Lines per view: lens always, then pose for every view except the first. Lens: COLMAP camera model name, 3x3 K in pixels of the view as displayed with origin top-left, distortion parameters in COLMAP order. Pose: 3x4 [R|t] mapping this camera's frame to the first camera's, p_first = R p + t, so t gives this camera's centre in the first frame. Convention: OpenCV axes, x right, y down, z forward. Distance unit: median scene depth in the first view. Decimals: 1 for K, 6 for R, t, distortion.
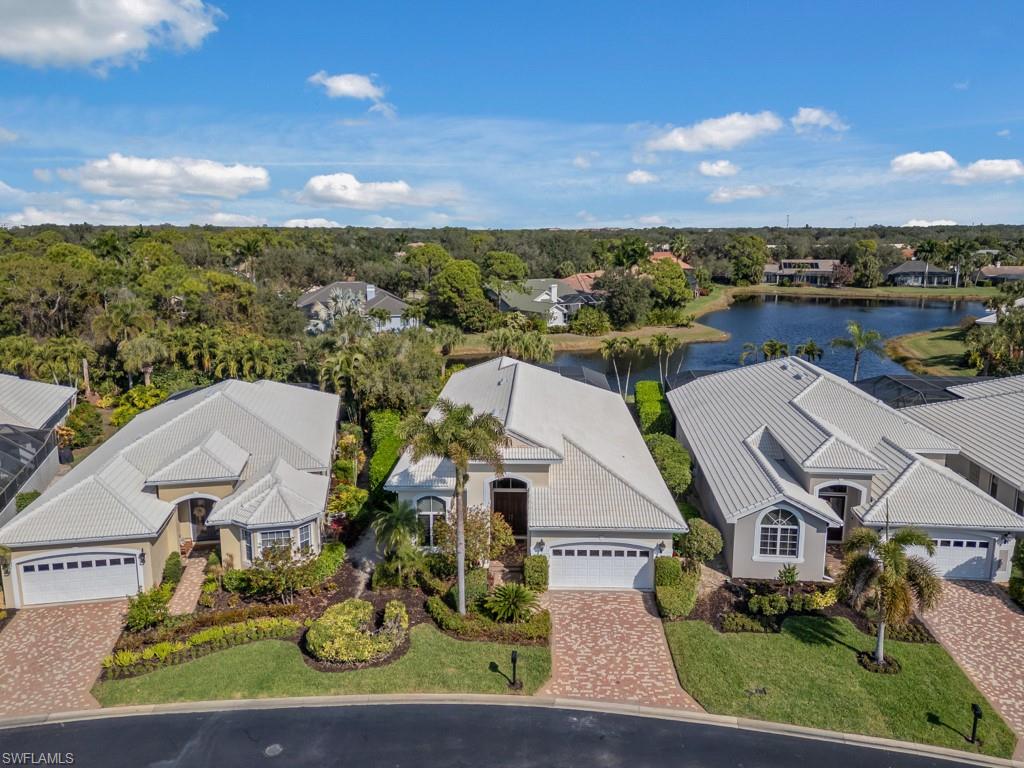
lens RADIAL K [[768.1, 0, 513.5], [0, 768.1, 345.7], [0, 0, 1]] dist [0.032050, 0.000197]
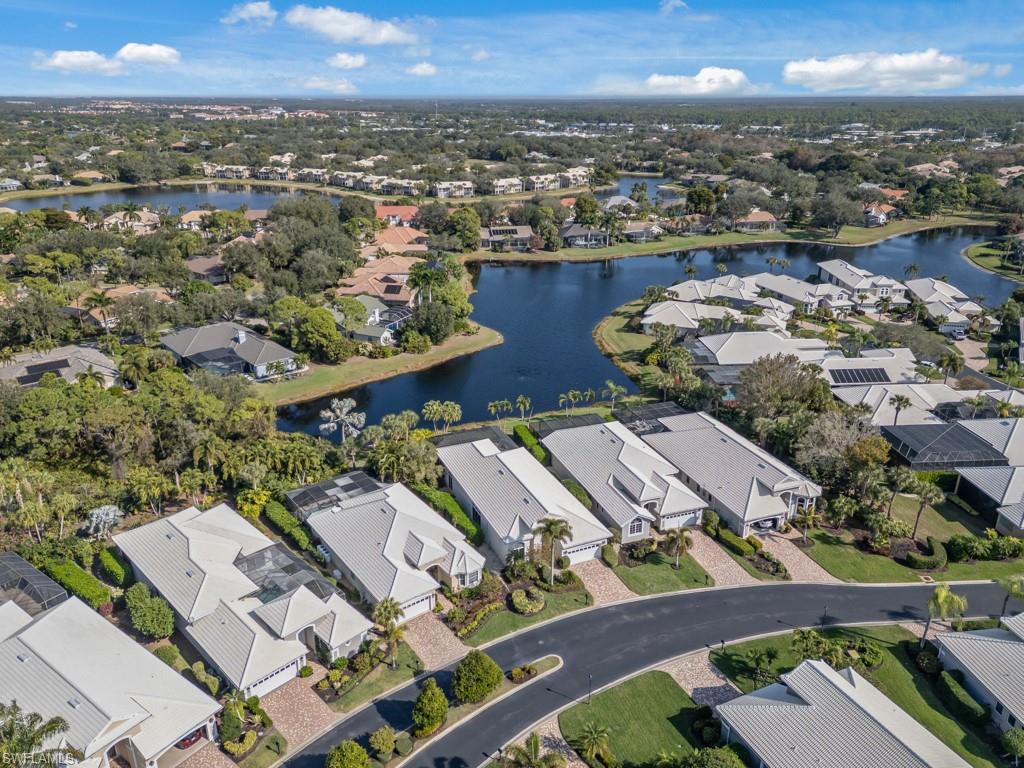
lens RADIAL K [[712.1, 0, 507.8], [0, 712.1, 383.3], [0, 0, 1]] dist [0.034321, 0.001995]
pose [[0.908840, -0.157777, 0.386156, -1.032746], [0.075854, 0.972786, 0.218938, -0.894551], [-0.410190, -0.169688, 0.896075, -1.083102]]
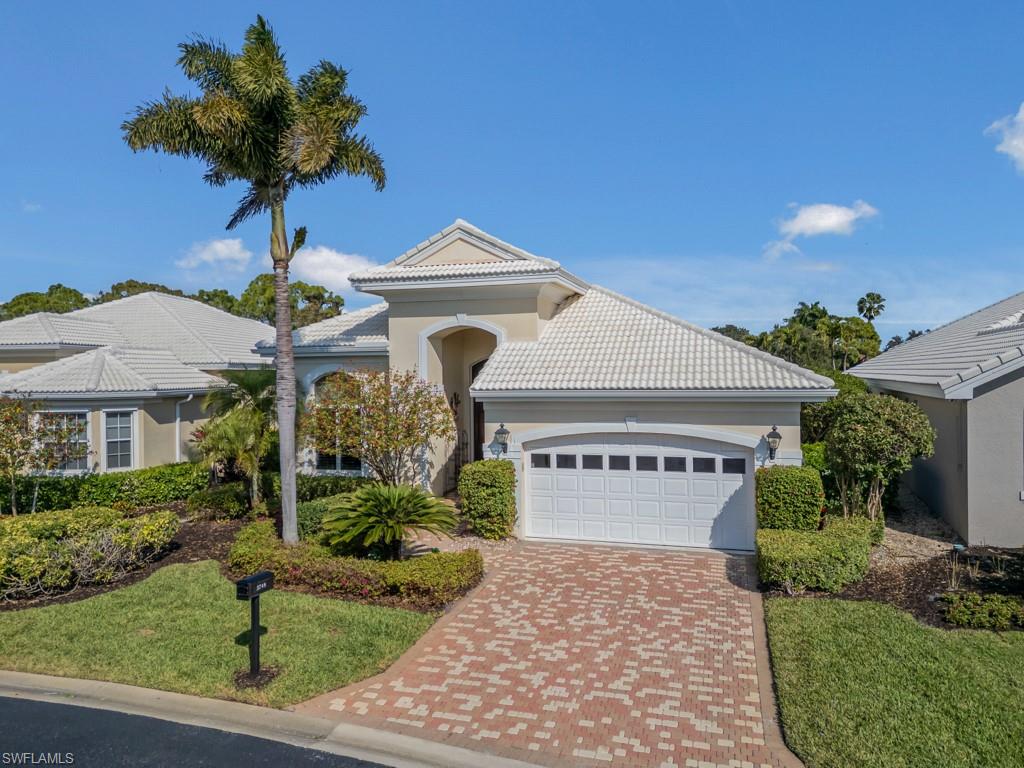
lens RADIAL K [[712.1, 0, 507.8], [0, 712.1, 383.3], [0, 0, 1]] dist [0.034321, 0.001995]
pose [[0.963456, -0.010932, -0.267644, 0.156659], [-0.028351, 0.989393, -0.142468, 0.287659], [0.266363, 0.144850, 0.952927, 0.577880]]
